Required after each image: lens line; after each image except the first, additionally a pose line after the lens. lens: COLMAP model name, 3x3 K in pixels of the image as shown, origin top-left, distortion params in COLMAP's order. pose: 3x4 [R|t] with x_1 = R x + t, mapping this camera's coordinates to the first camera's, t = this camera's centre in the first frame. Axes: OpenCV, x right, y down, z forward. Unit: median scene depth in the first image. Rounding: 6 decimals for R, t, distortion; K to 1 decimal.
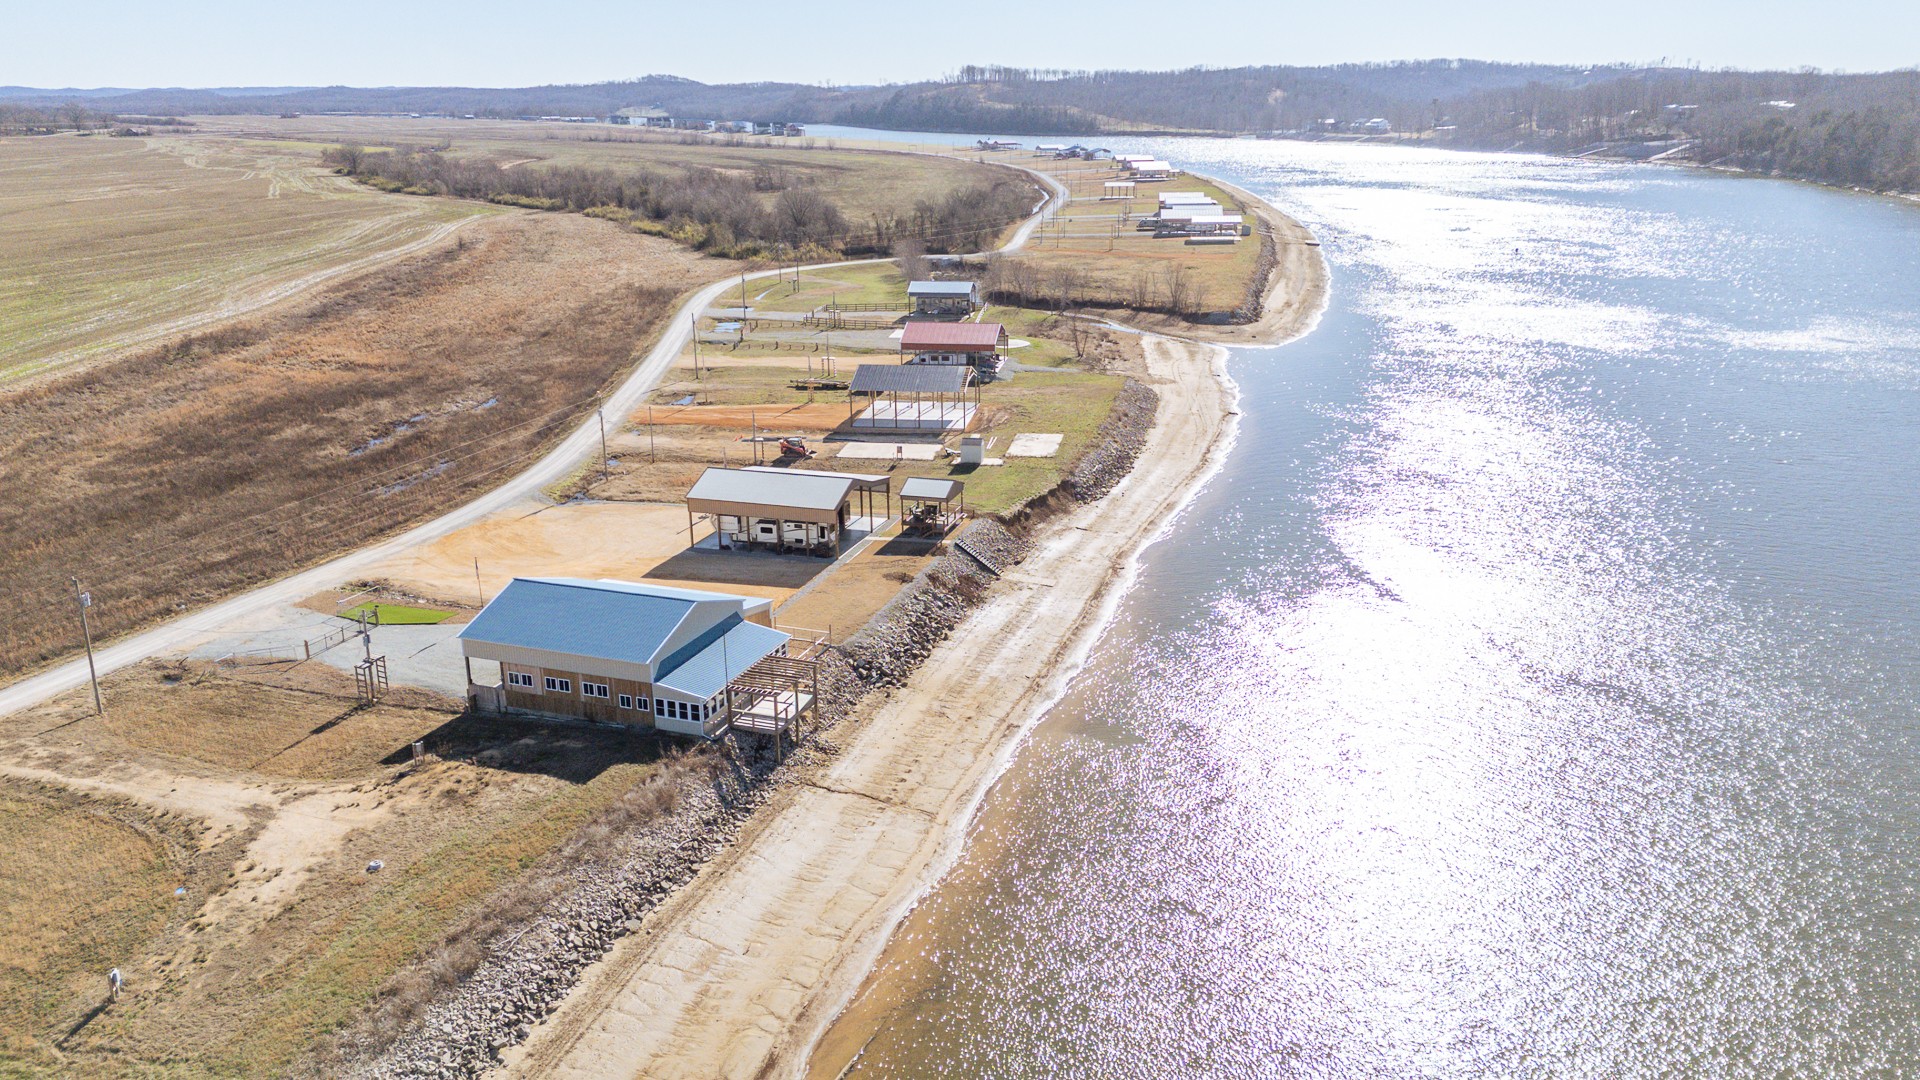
lens RADIAL K [[1401.5, 0, 970.0], [0, 1401.5, 516.1], [0, 0, 1]] dist [0.098629, -0.122692]
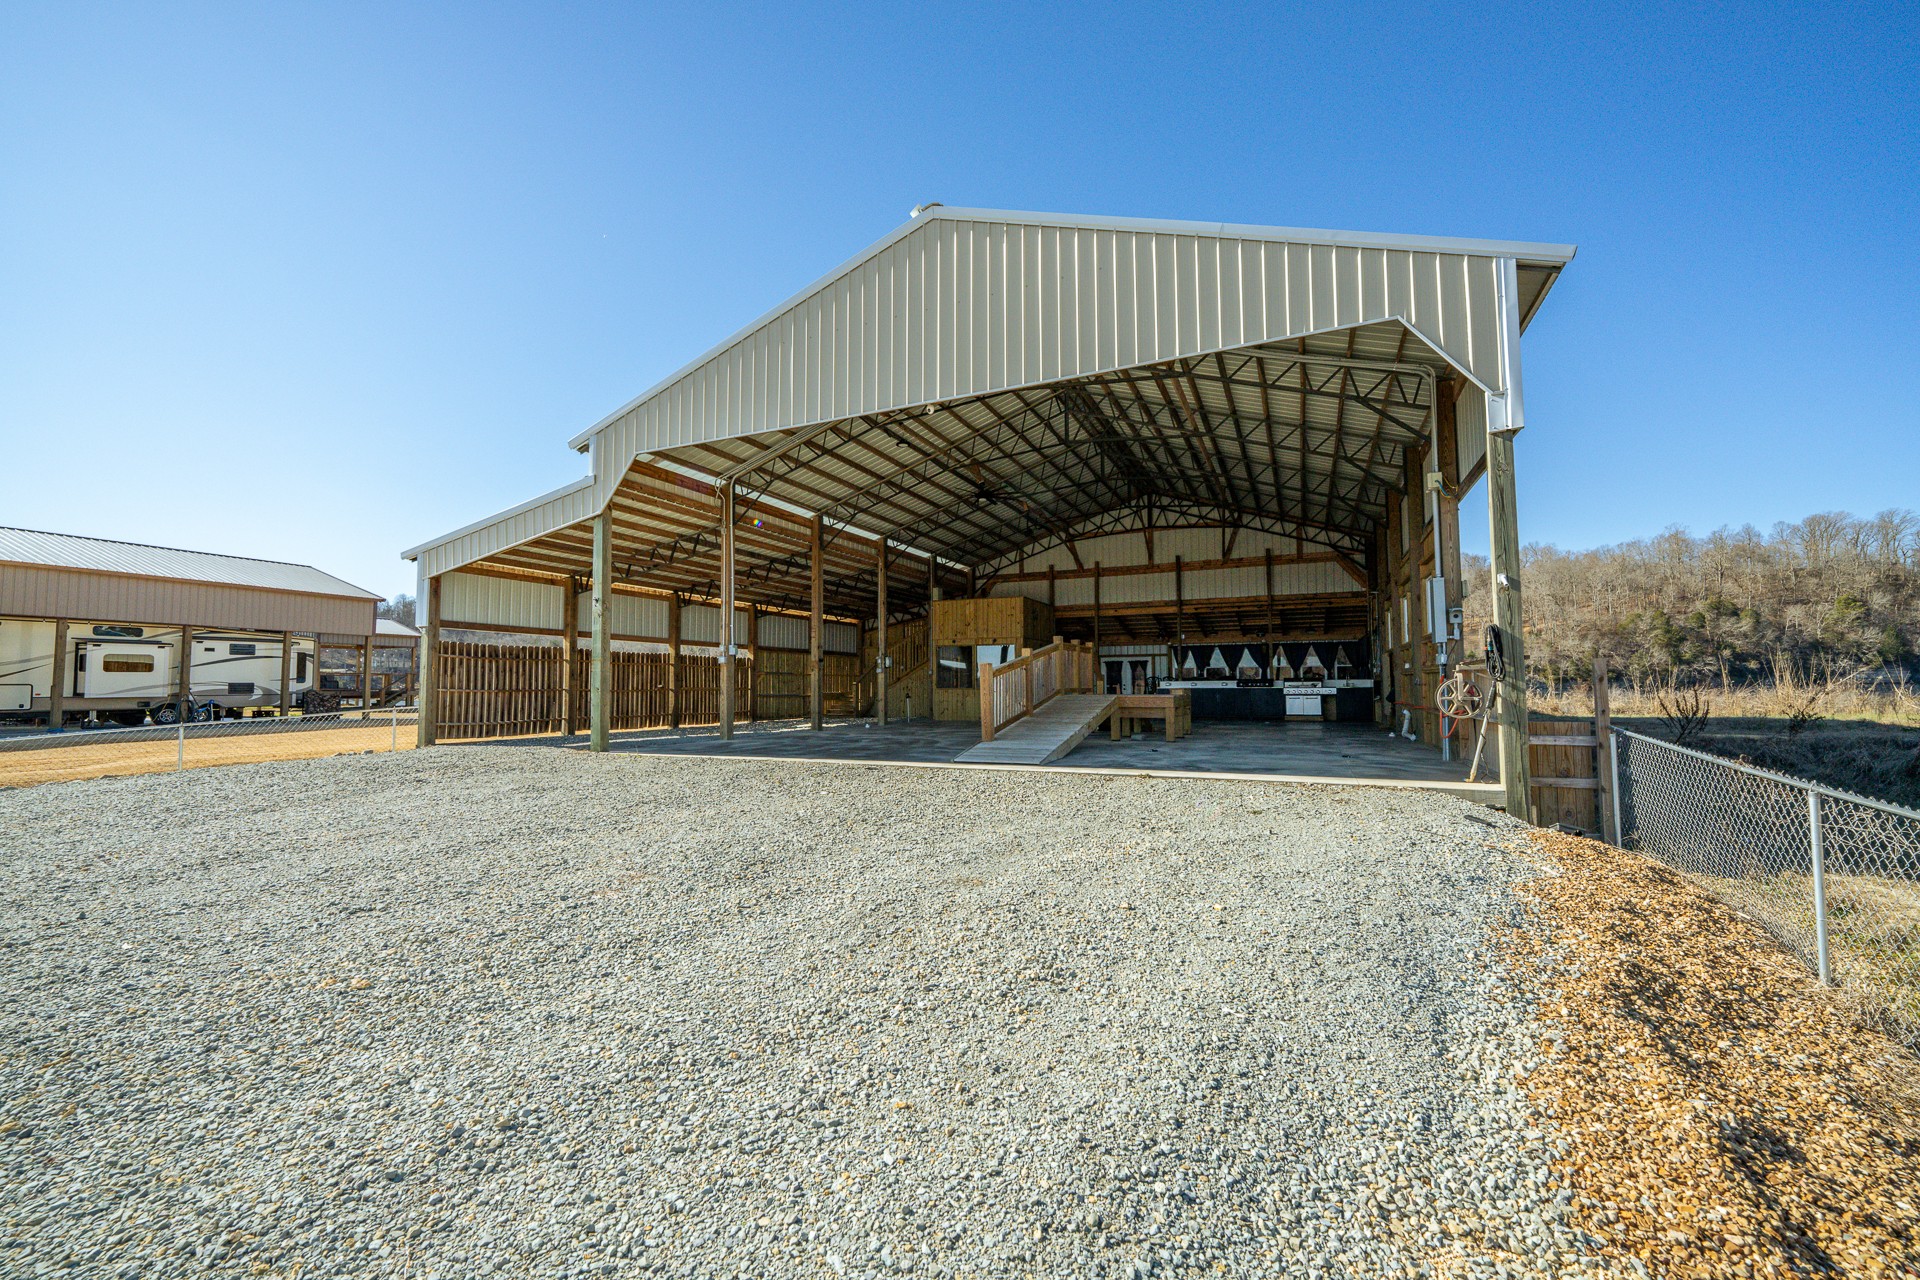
lens RADIAL K [[770.6, 0, 957.6], [0, 770.6, 646.4], [0, 0, 1]] dist [-0.000669, 0.000123]
pose [[0.069884, 0.063744, 0.995516, -0.400045], [0.288117, 0.954136, -0.081320, 0.101219], [-0.955042, 0.292509, 0.048313, 0.974870]]
